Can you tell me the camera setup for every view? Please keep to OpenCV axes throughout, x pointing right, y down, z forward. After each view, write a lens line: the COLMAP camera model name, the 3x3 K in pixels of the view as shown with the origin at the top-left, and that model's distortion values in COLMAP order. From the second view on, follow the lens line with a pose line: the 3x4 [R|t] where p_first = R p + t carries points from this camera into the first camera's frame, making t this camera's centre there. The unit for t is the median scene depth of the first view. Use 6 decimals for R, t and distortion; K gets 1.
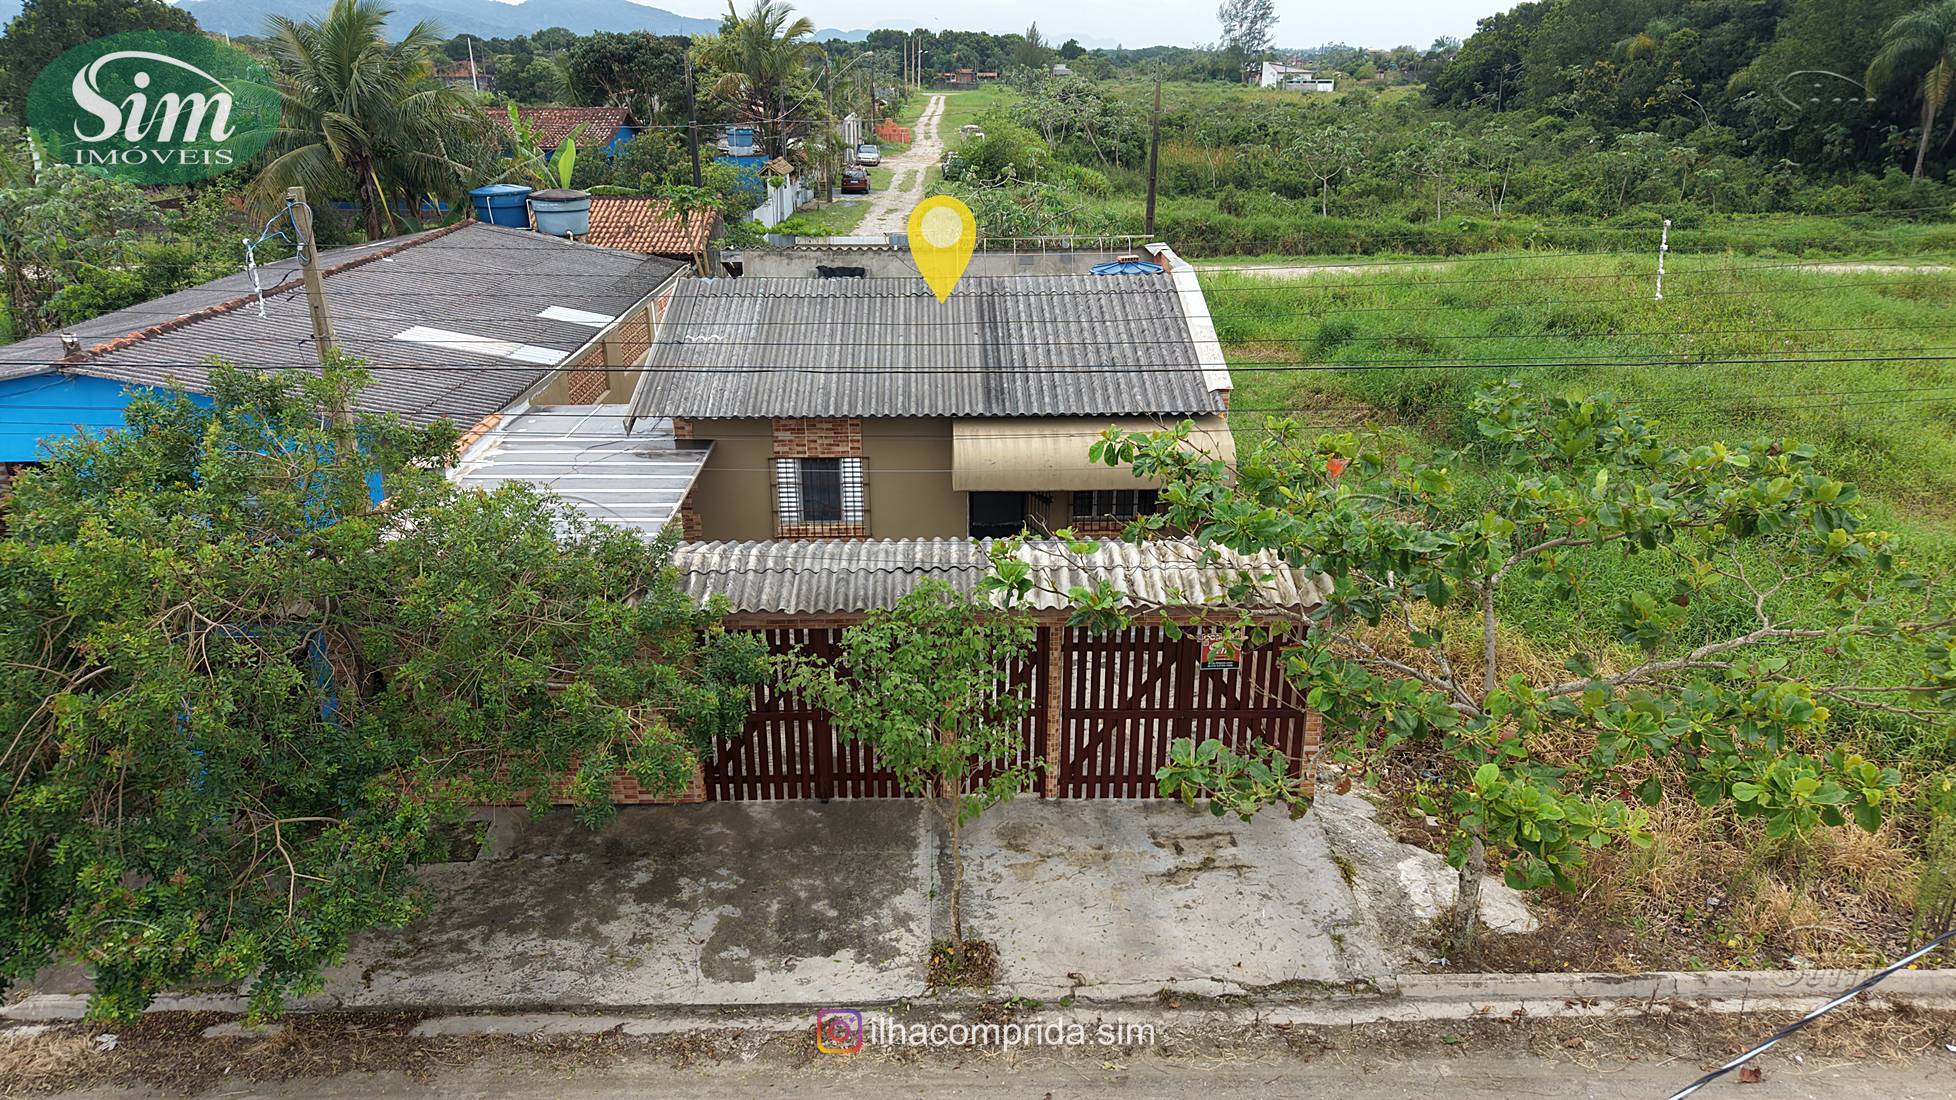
lens RADIAL K [[1285.0, 0, 975.5], [0, 1285.0, 539.1], [0, 0, 1]] dist [0.023096, -0.019831]
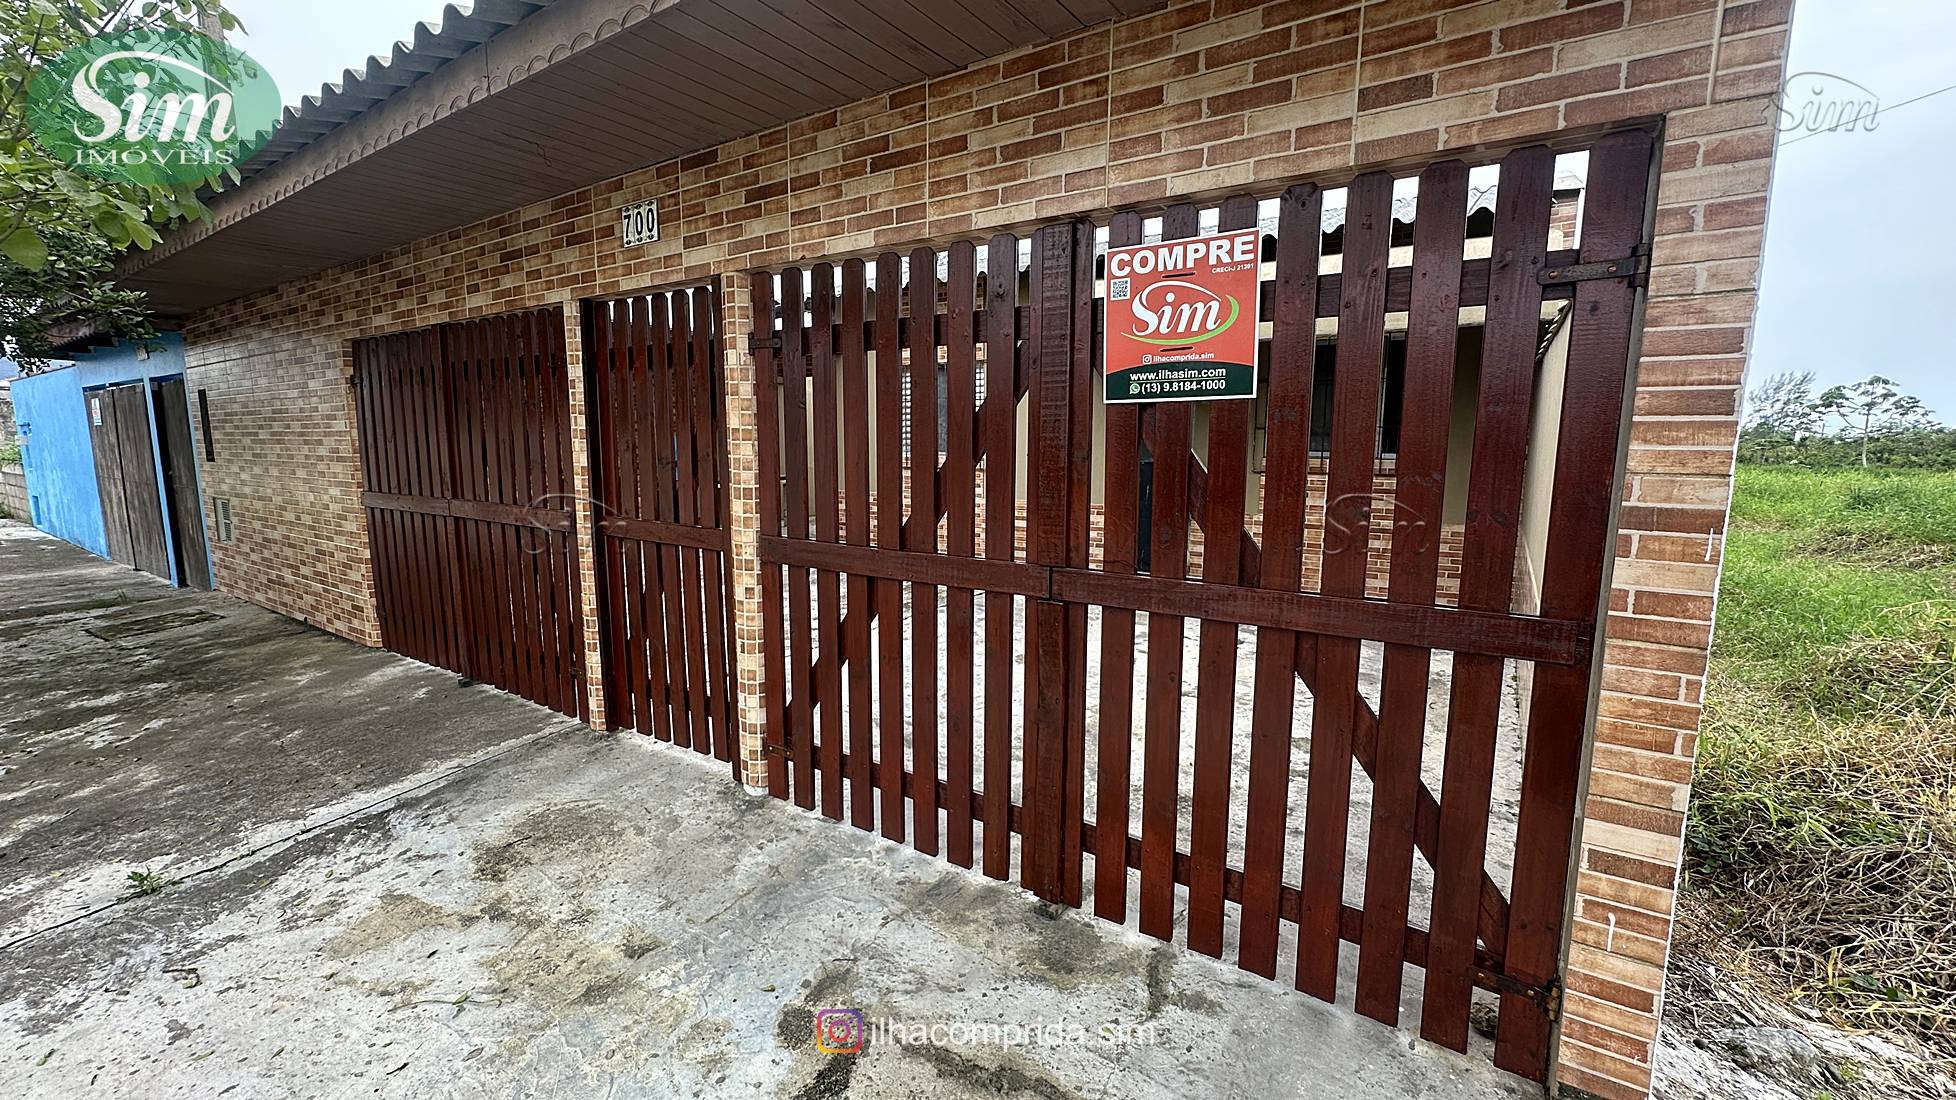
lens RADIAL K [[779.3, 0, 980.9], [0, 779.3, 555.4], [0, 0, 1]] dist [0.001400, -0.000018]
pose [[0.826269, 0.091010, -0.555875, 0.268962], [-0.206096, 0.967278, -0.147980, 0.174849], [0.524218, 0.236835, 0.817988, 0.936966]]
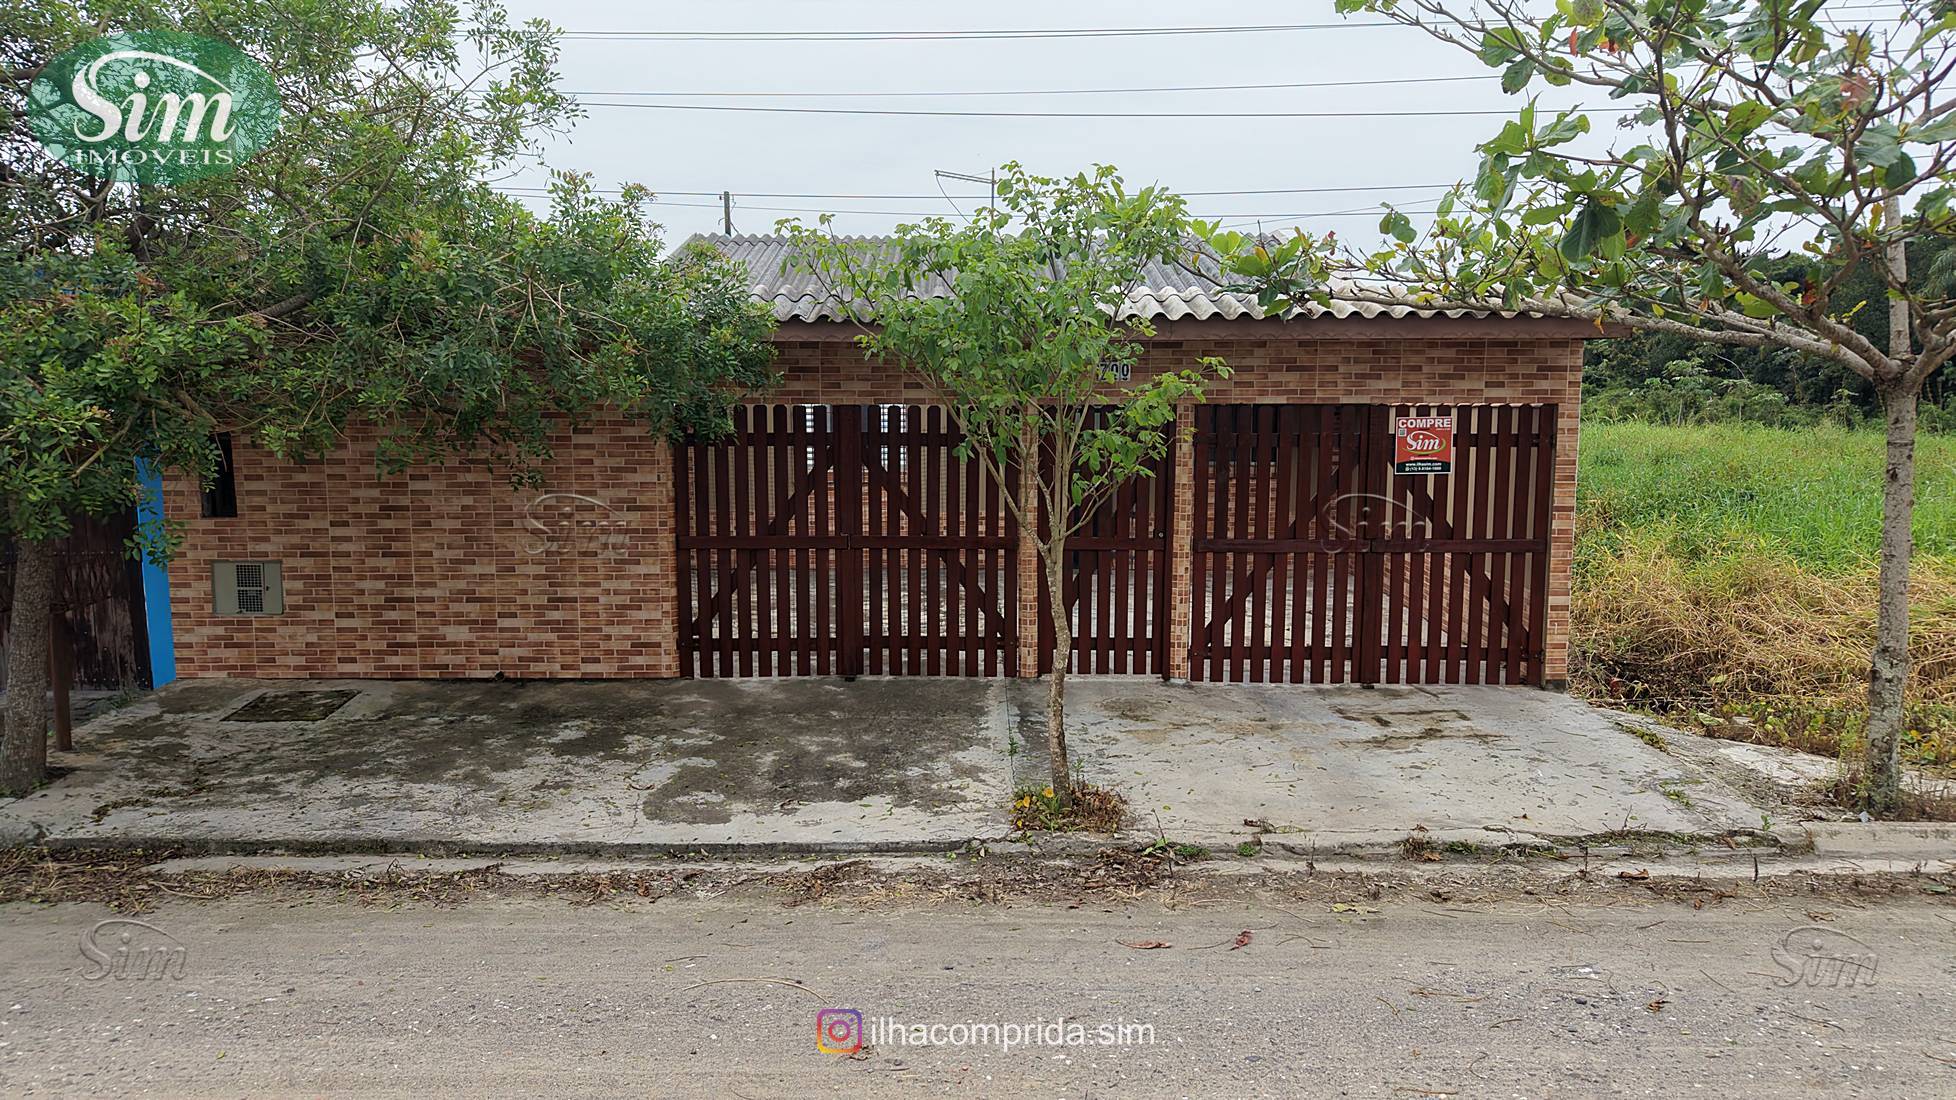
lens RADIAL K [[1285.0, 0, 980.0], [0, 1285.0, 559.1], [0, 0, 1]] dist [0.023096, -0.019831]
pose [[0.999797, 0.007827, -0.018582, -0.039501], [-0.011850, 0.973718, -0.227450, 0.333979], [0.016313, 0.227624, 0.973612, 0.355806]]
